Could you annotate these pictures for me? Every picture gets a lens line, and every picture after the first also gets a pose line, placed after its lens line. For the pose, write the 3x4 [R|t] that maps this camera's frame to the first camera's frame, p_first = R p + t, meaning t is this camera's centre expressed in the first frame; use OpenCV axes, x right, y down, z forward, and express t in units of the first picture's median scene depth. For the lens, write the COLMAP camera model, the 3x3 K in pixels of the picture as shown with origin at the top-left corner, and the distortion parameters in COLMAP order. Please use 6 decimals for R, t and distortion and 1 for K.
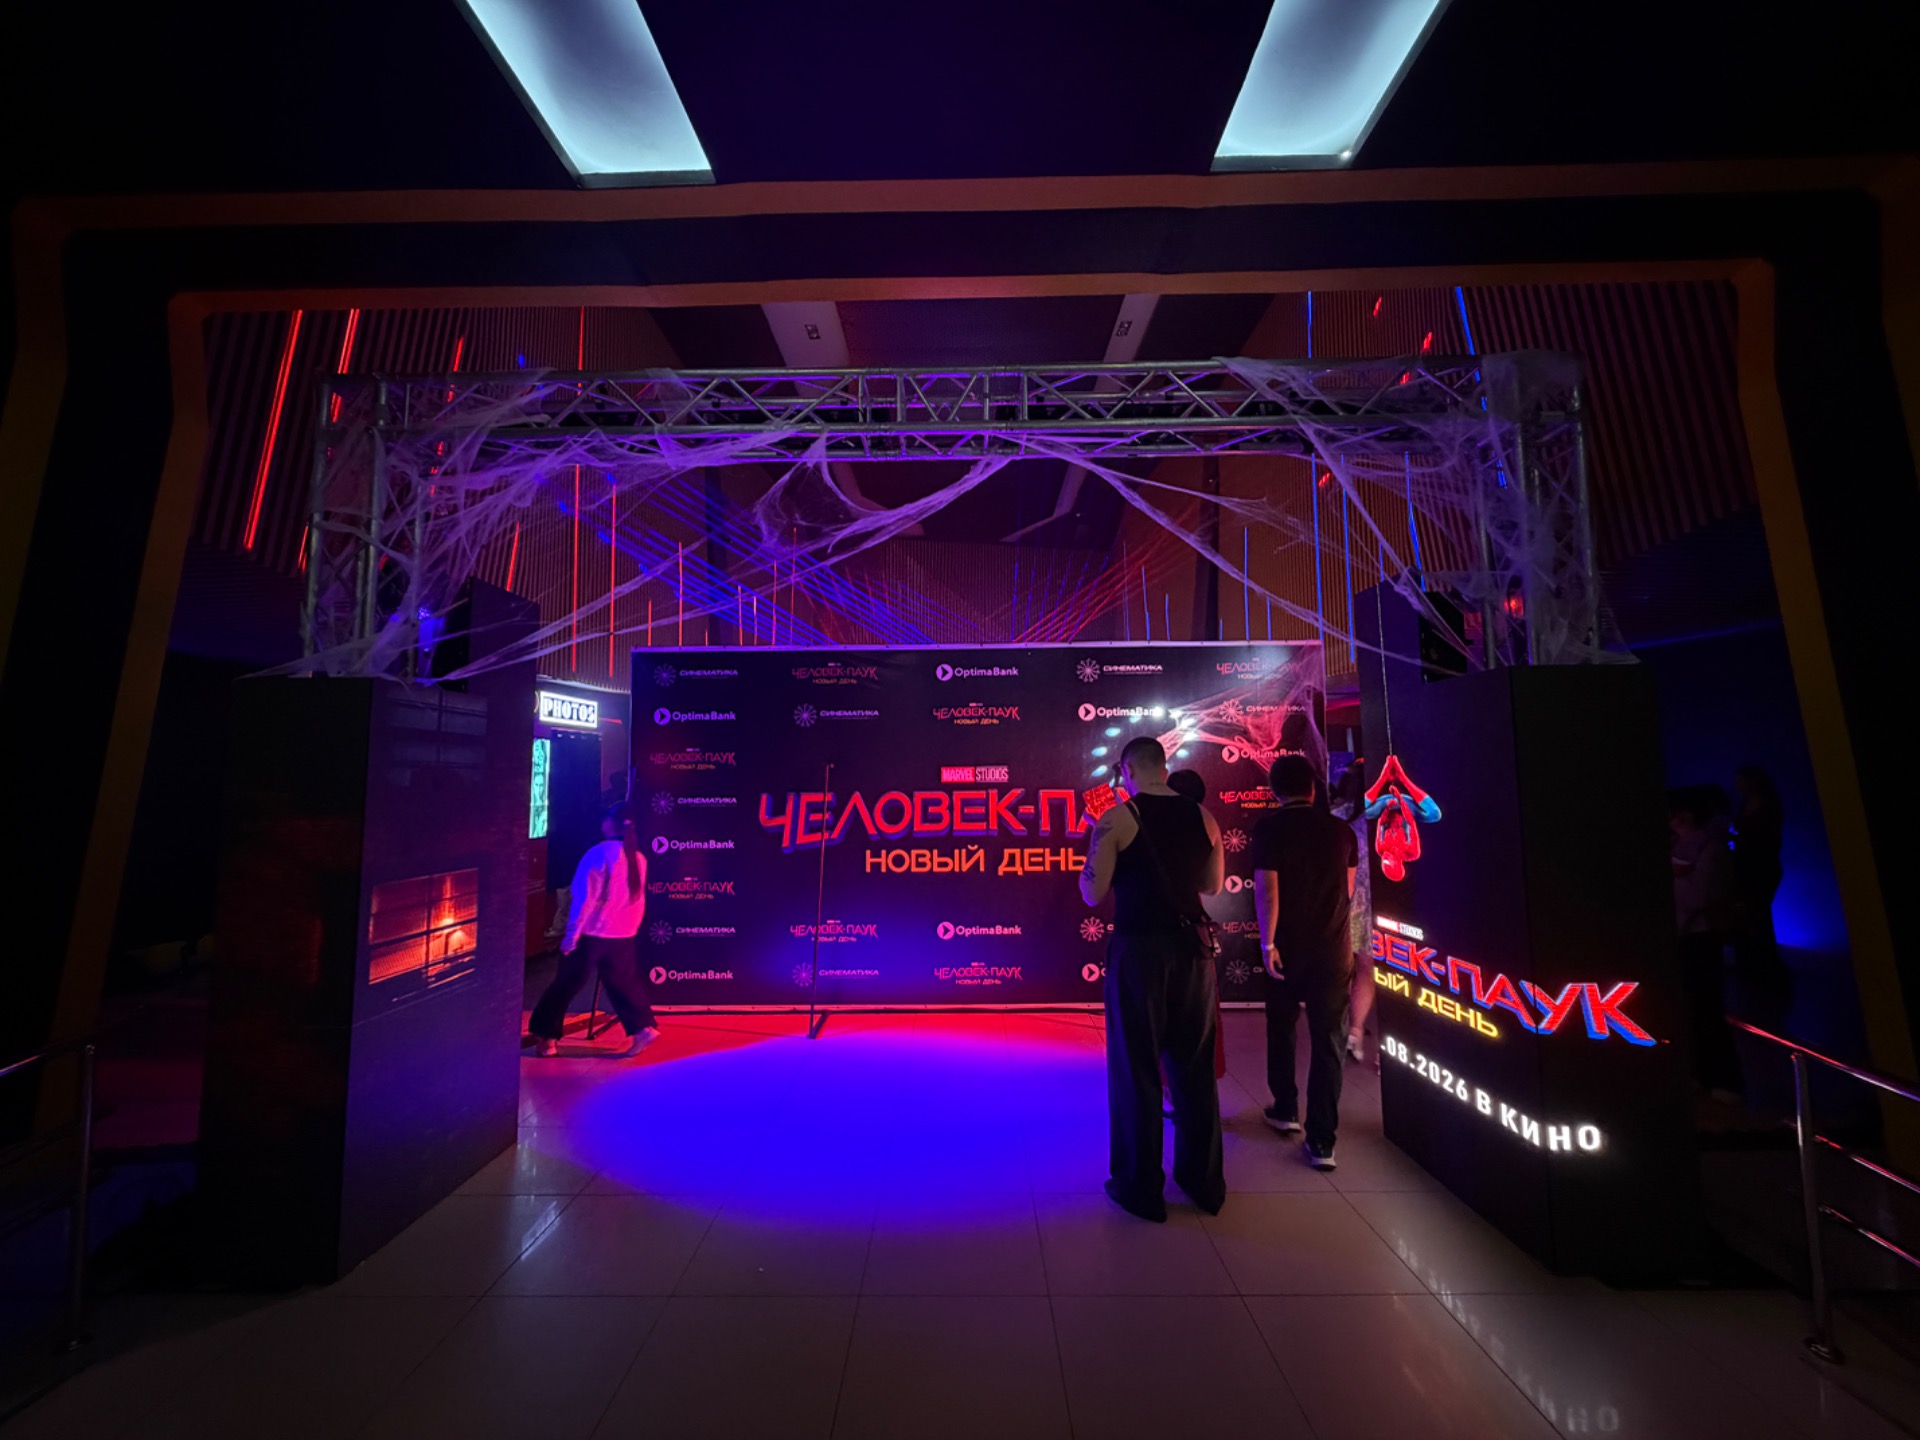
lens RADIAL K [[775.4, 0, 958.9], [0, 775.4, 721.1], [0, 0, 1]] dist [-0.001080, 0.000064]
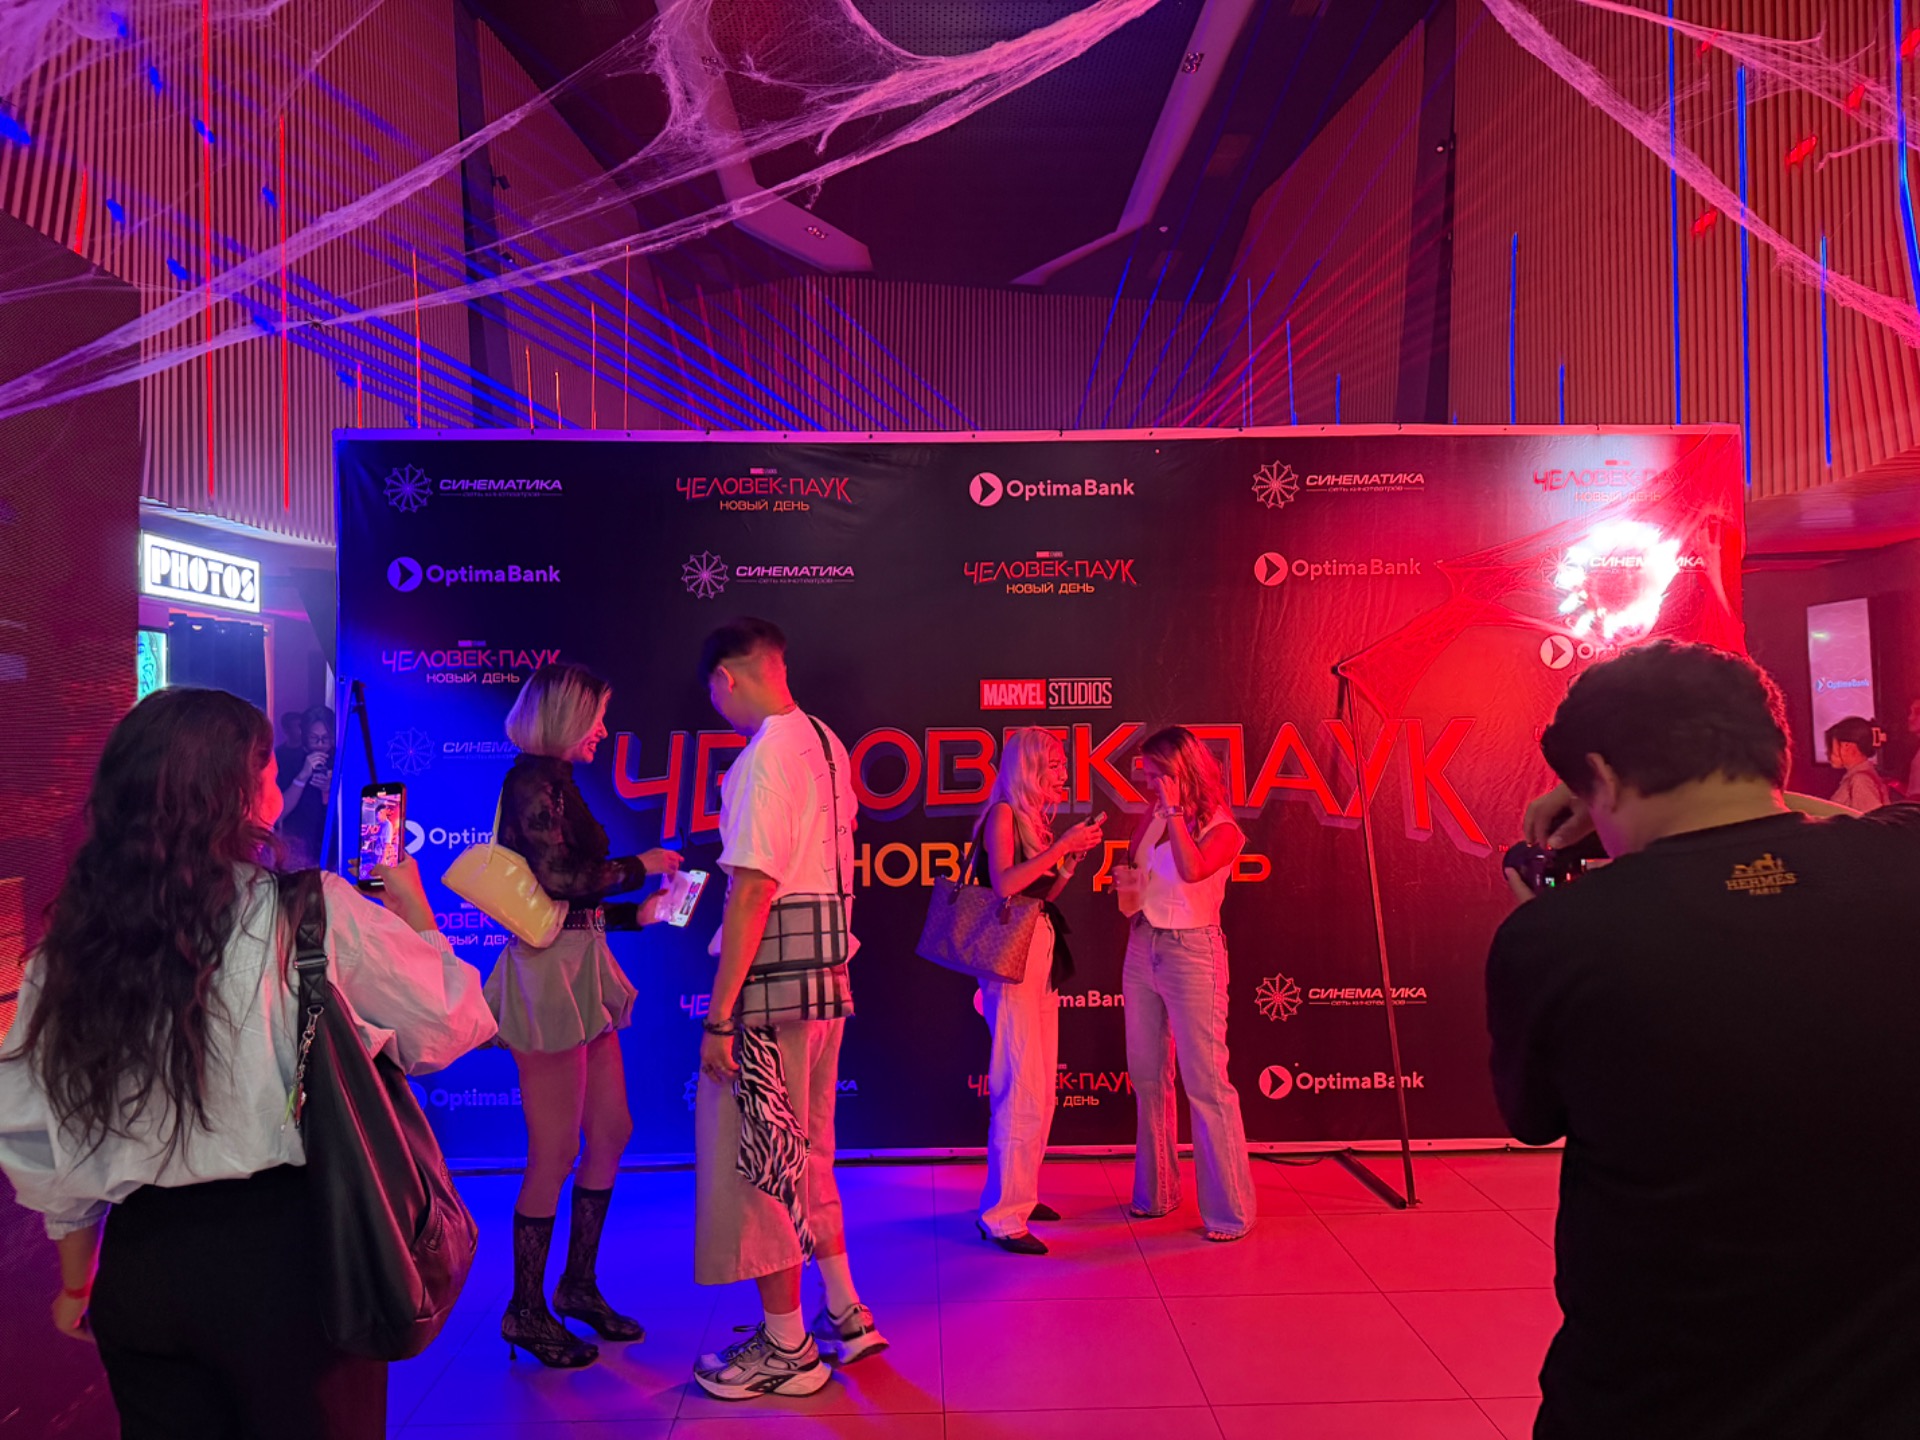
lens RADIAL K [[1374.7, 0, 969.0], [0, 1374.7, 719.8], [0, 0, 1]] dist [0.071099, -0.101300]
pose [[0.999171, -0.000304, 0.040698, -0.065949], [-0.002339, 0.997890, 0.064882, 0.027848], [-0.040632, -0.064923, 0.997063, 0.113755]]
